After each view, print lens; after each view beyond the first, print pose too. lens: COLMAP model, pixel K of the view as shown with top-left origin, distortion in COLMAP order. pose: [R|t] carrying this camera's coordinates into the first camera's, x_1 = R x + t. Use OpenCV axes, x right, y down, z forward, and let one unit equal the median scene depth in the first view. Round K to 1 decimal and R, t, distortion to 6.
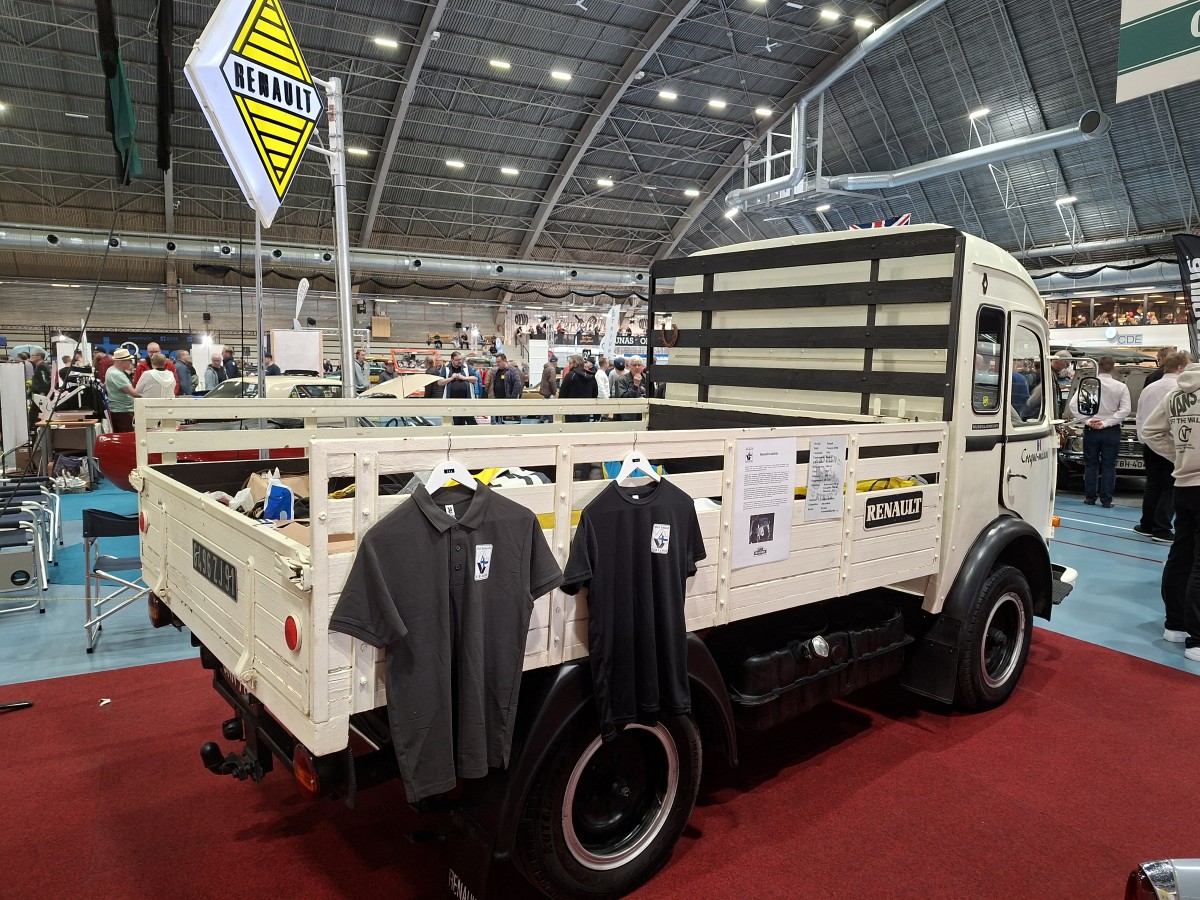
lens RADIAL K [[832.1, 0, 601.3], [0, 832.1, 453.6], [0, 0, 1]] dist [0.071999, -0.067547]
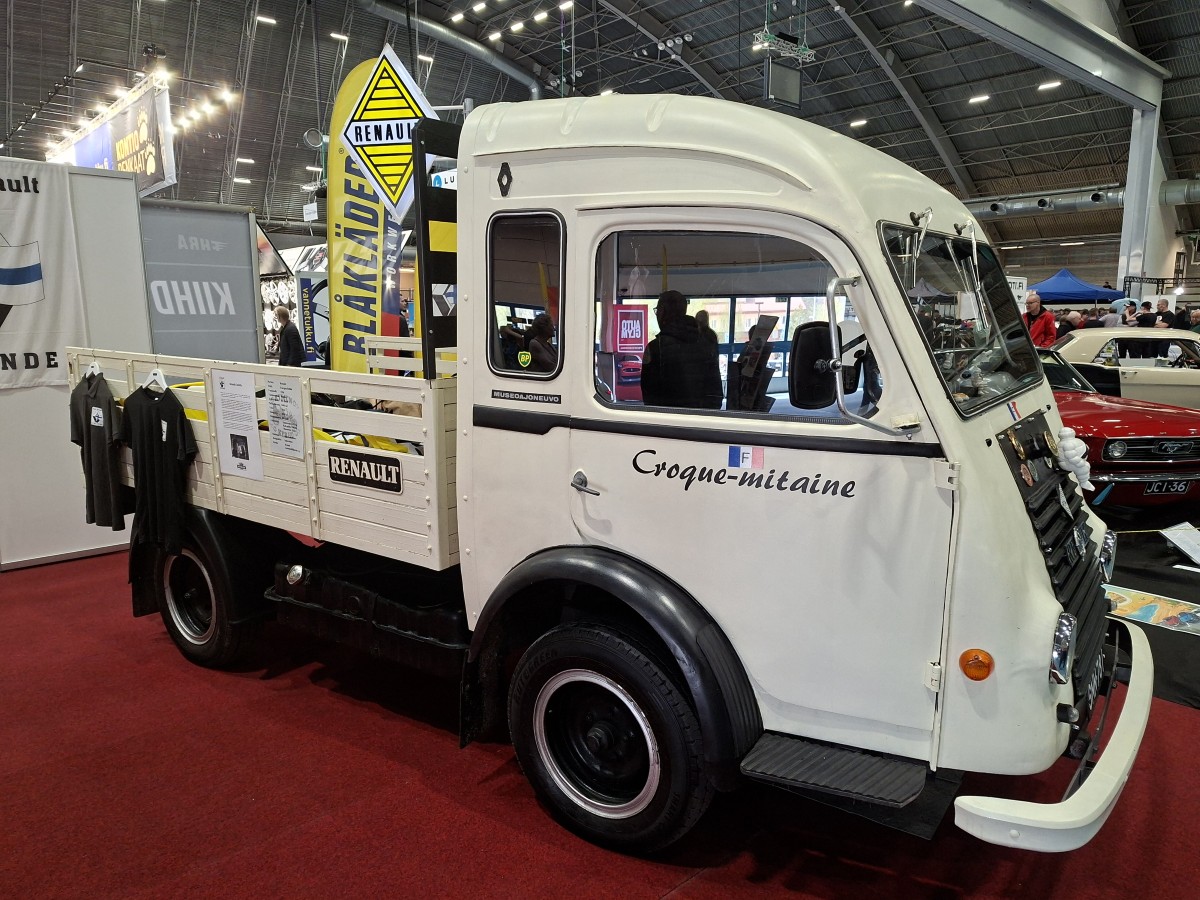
lens RADIAL K [[832.1, 0, 609.0], [0, 832.1, 463.8], [0, 0, 1]] dist [0.071999, -0.067547]
pose [[0.258022, 0.156679, -0.953350, 1.191518], [-0.094473, 0.986126, 0.136496, -0.081361], [0.961509, 0.054847, 0.269244, 0.951056]]
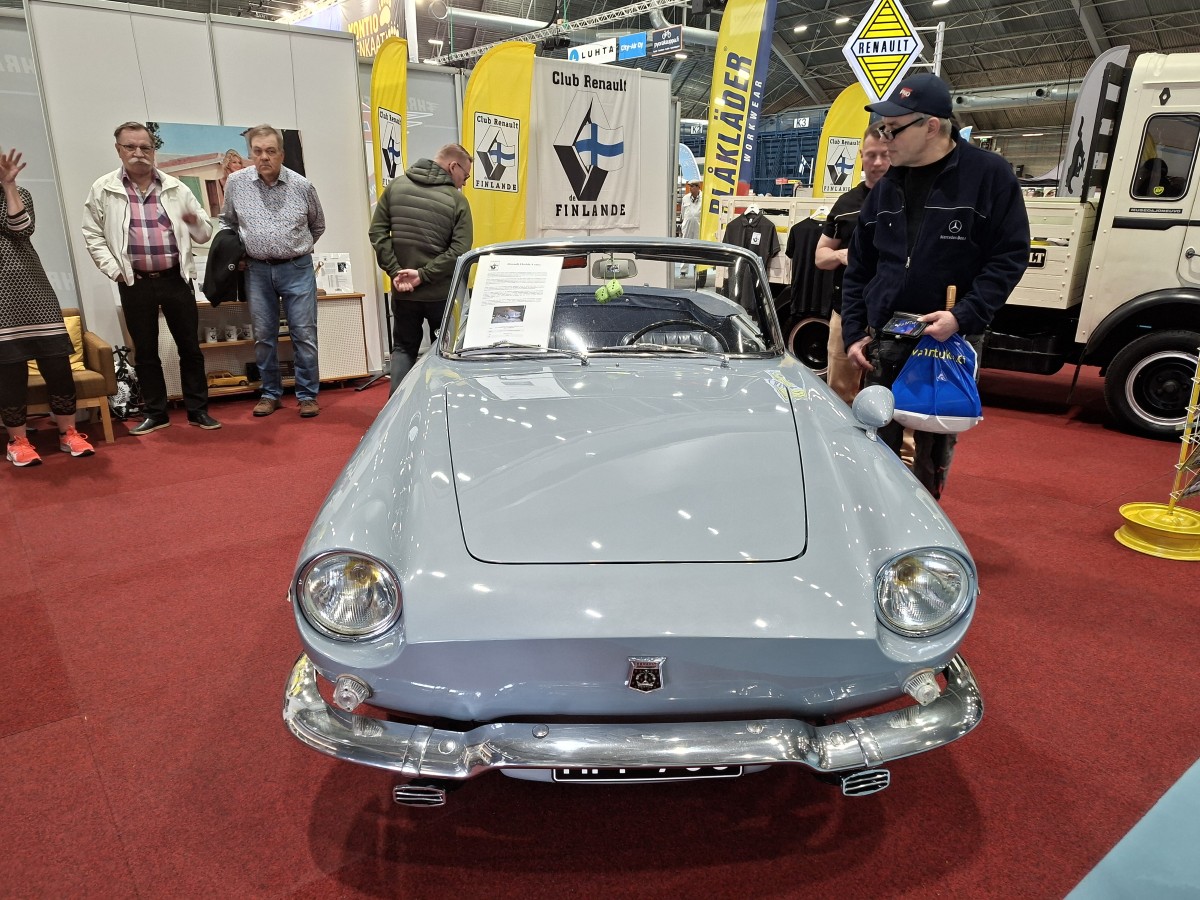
lens RADIAL K [[832.1, 0, 614.1], [0, 832.1, 462.4], [0, 0, 1]] dist [0.071999, -0.067547]
pose [[0.185443, 0.286438, -0.939981, 1.774964], [-0.109534, 0.956637, 0.269904, 0.085212], [0.976531, 0.052908, 0.208777, -0.088914]]
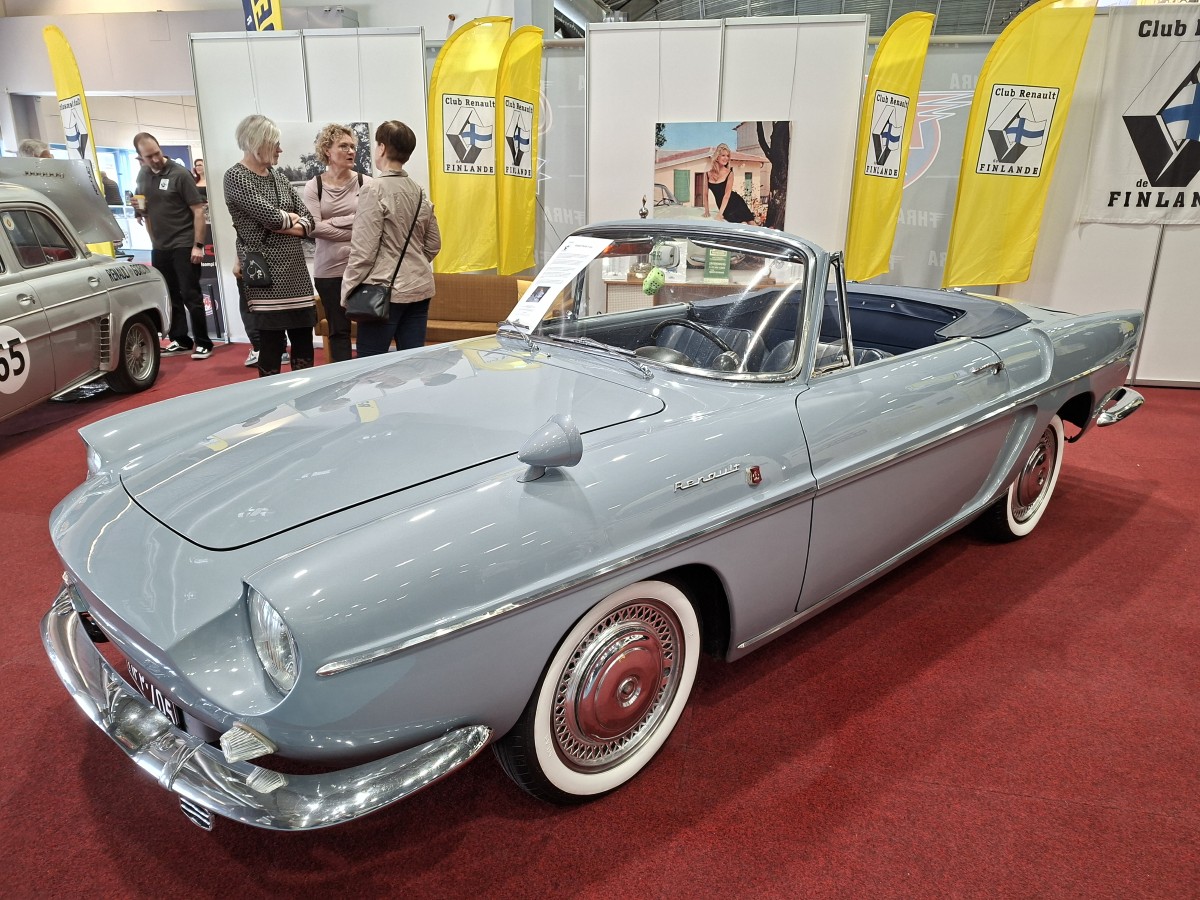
lens RADIAL K [[832.1, 0, 606.6], [0, 832.1, 439.4], [0, 0, 1]] dist [0.071999, -0.067547]
pose [[-0.607031, 0.217585, -0.764310, 1.535183], [-0.095778, 0.934743, 0.342173, 0.027549], [0.788885, 0.280914, -0.546578, 0.450814]]
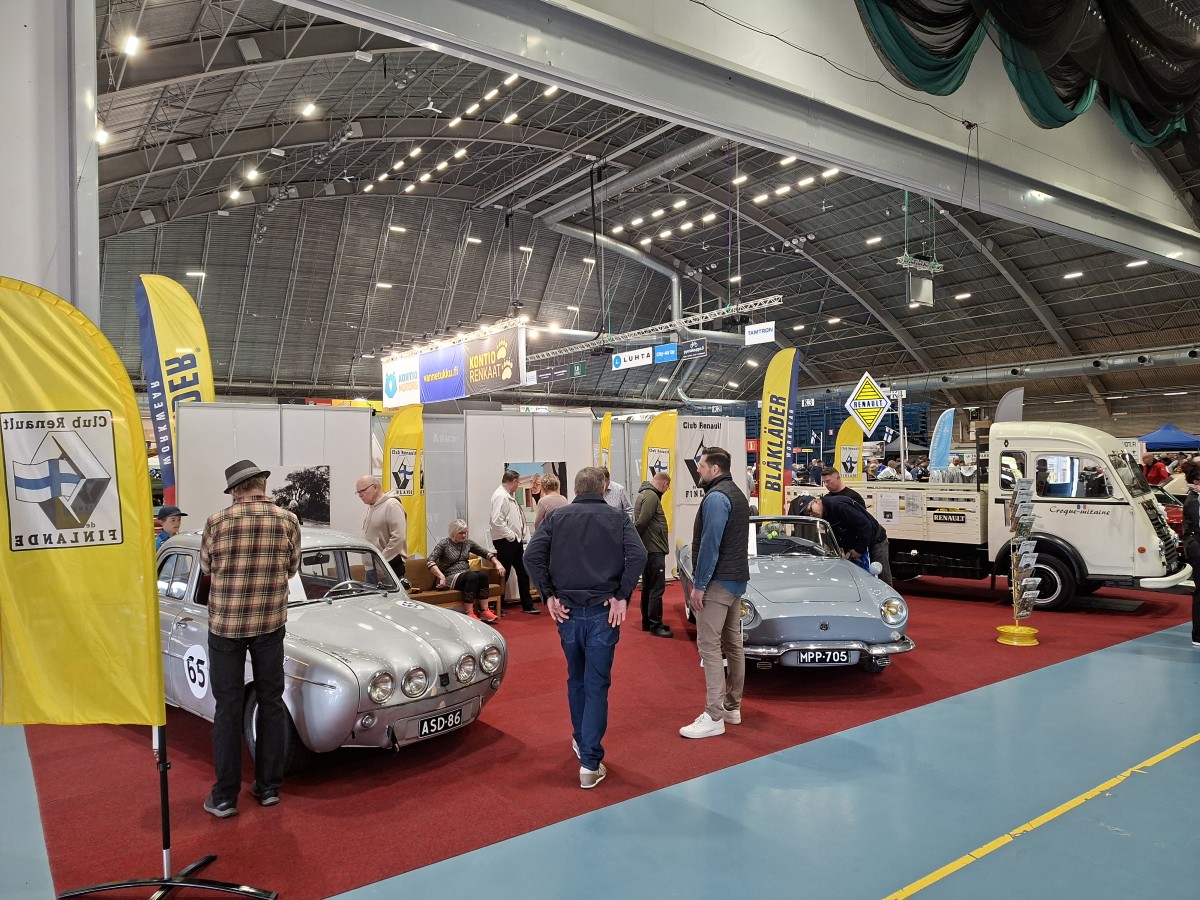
lens RADIAL K [[832.1, 0, 596.4], [0, 832.1, 458.6], [0, 0, 1]] dist [0.071999, -0.067547]
pose [[0.145238, -0.017518, -0.989242, 3.135314], [-0.084170, 0.996000, -0.029995, 0.047334], [0.985810, 0.087621, 0.143183, -0.755790]]
